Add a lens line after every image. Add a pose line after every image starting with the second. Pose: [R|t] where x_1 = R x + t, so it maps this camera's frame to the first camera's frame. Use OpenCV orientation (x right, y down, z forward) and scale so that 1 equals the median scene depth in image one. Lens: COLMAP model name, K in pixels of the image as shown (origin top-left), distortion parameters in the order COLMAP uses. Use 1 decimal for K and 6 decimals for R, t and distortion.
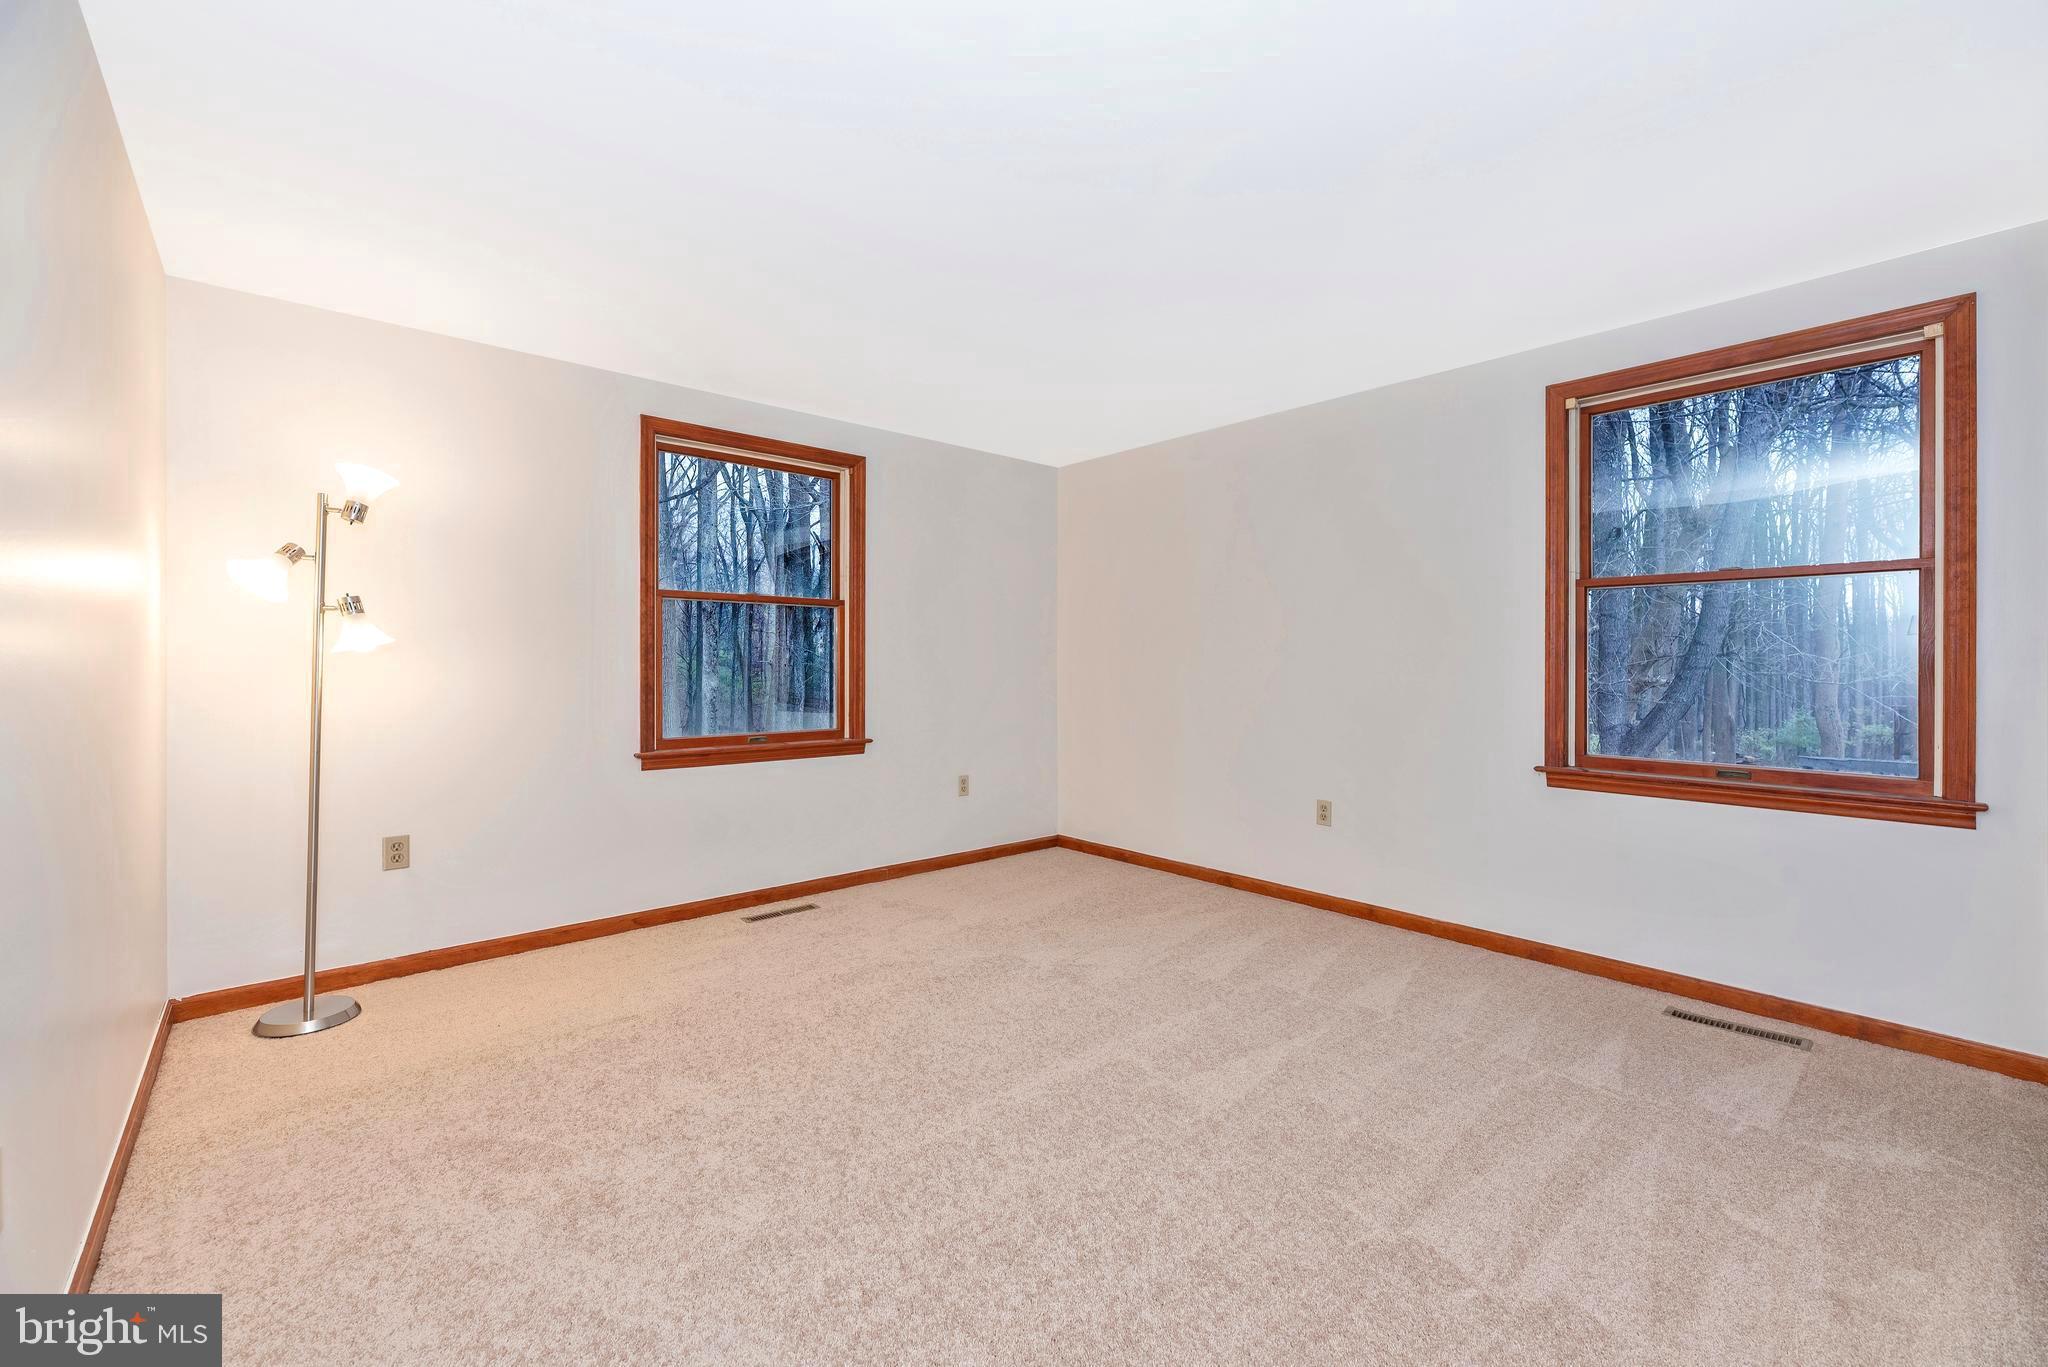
lens RADIAL K [[830.4, 0, 1029.4], [0, 830.4, 673.4], [0, 0, 1]] dist [0.001318, -0.000020]
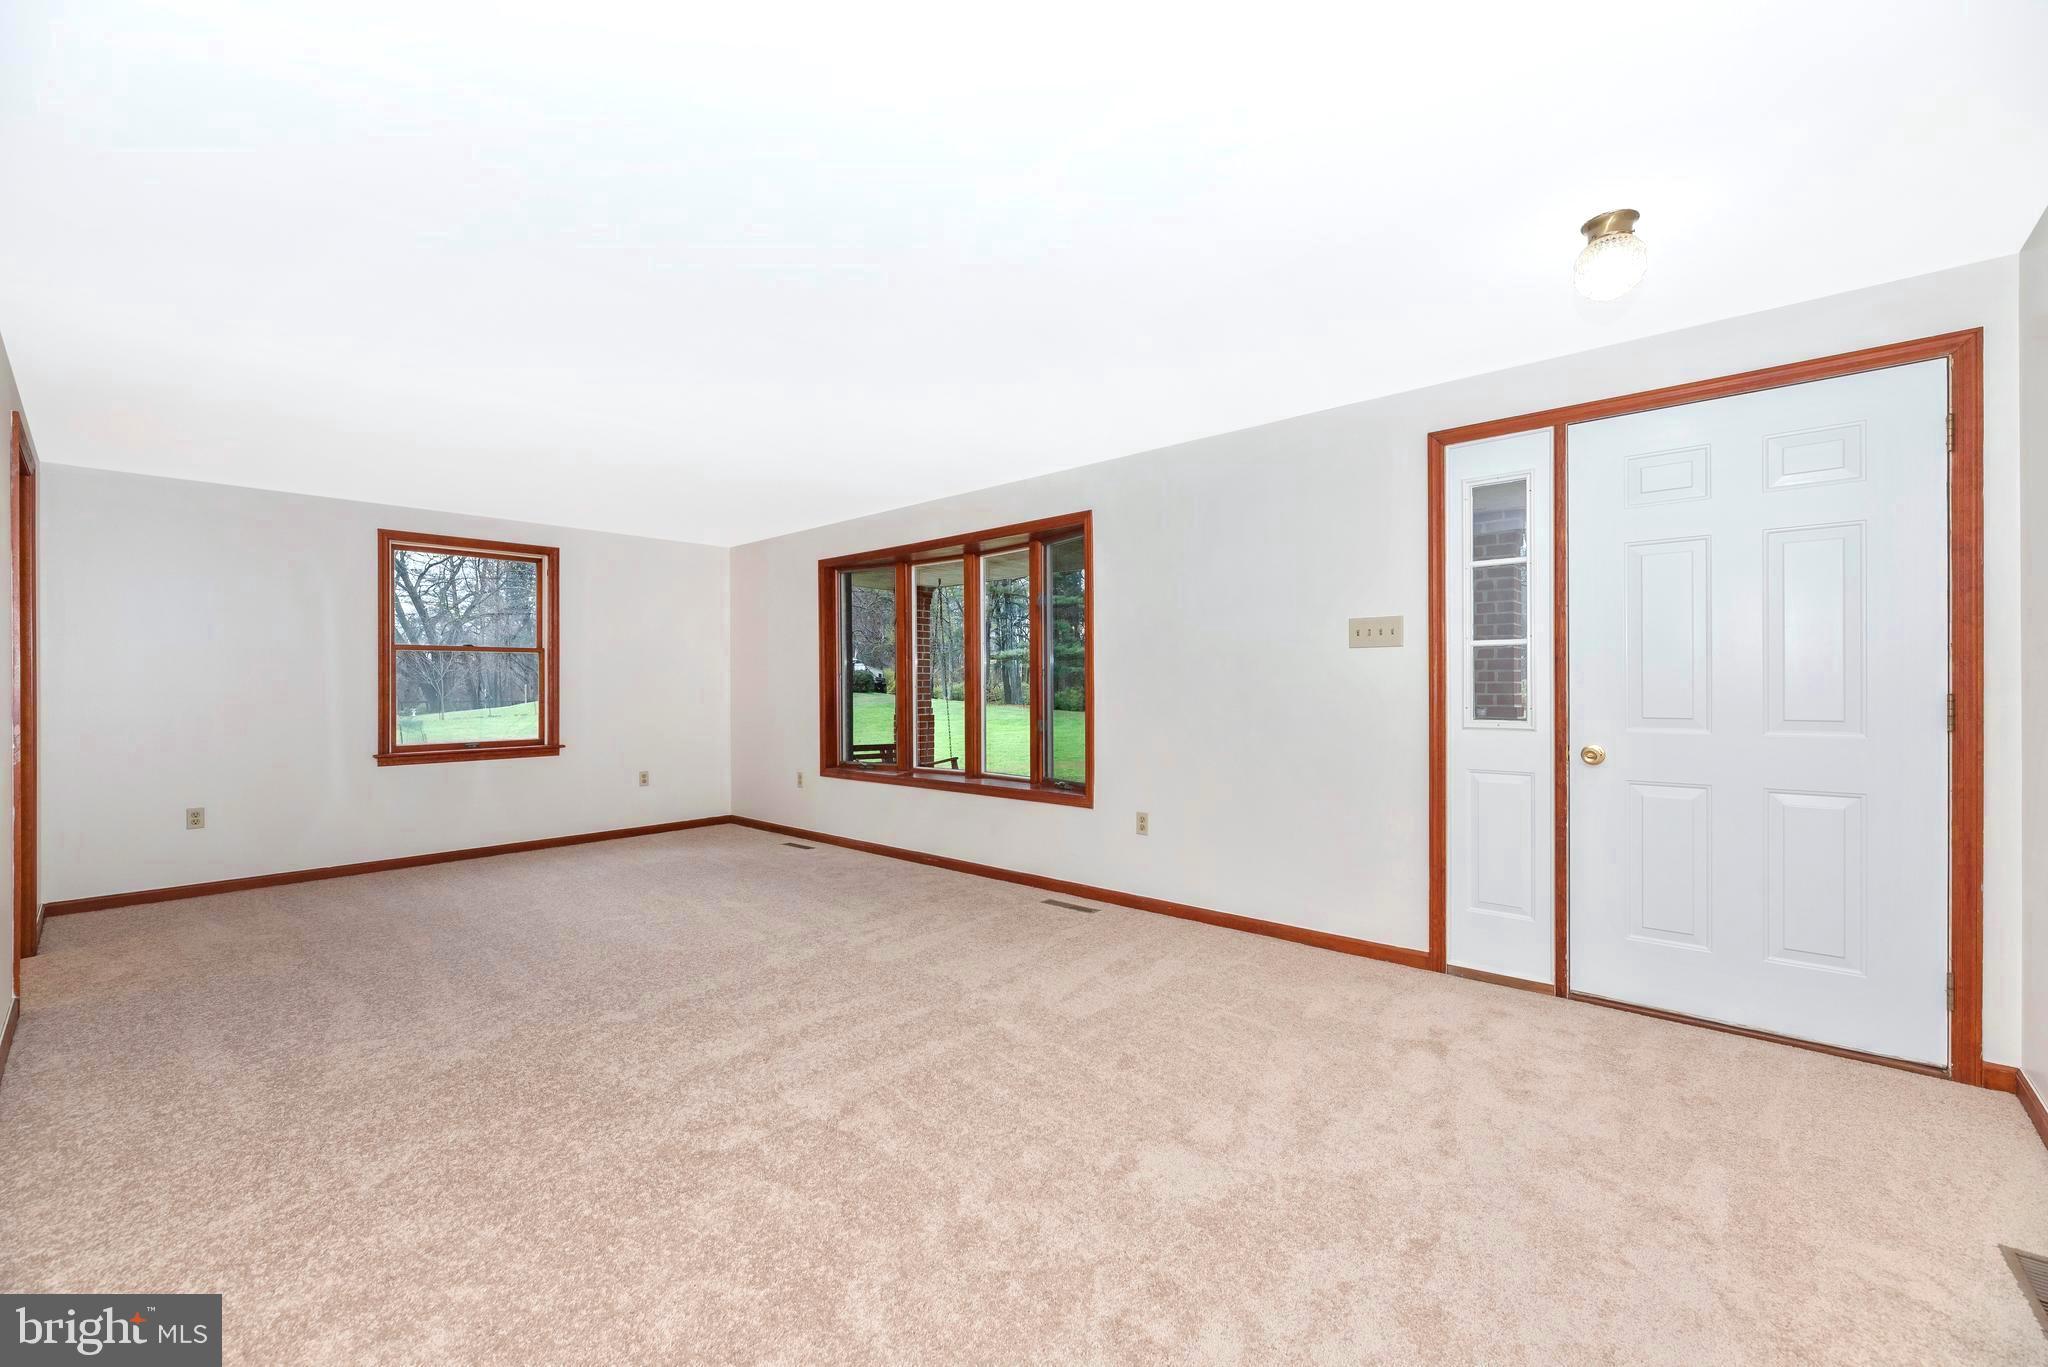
lens RADIAL K [[838.9, 0, 1024.6], [0, 838.9, 693.3], [0, 0, 1]] dist [-0.000711, -0.000181]
pose [[0.995648, -0.010381, 0.092613, 0.460224], [0.011301, 0.999892, -0.009420, 0.012315], [-0.092505, 0.010426, 0.995658, -0.505290]]
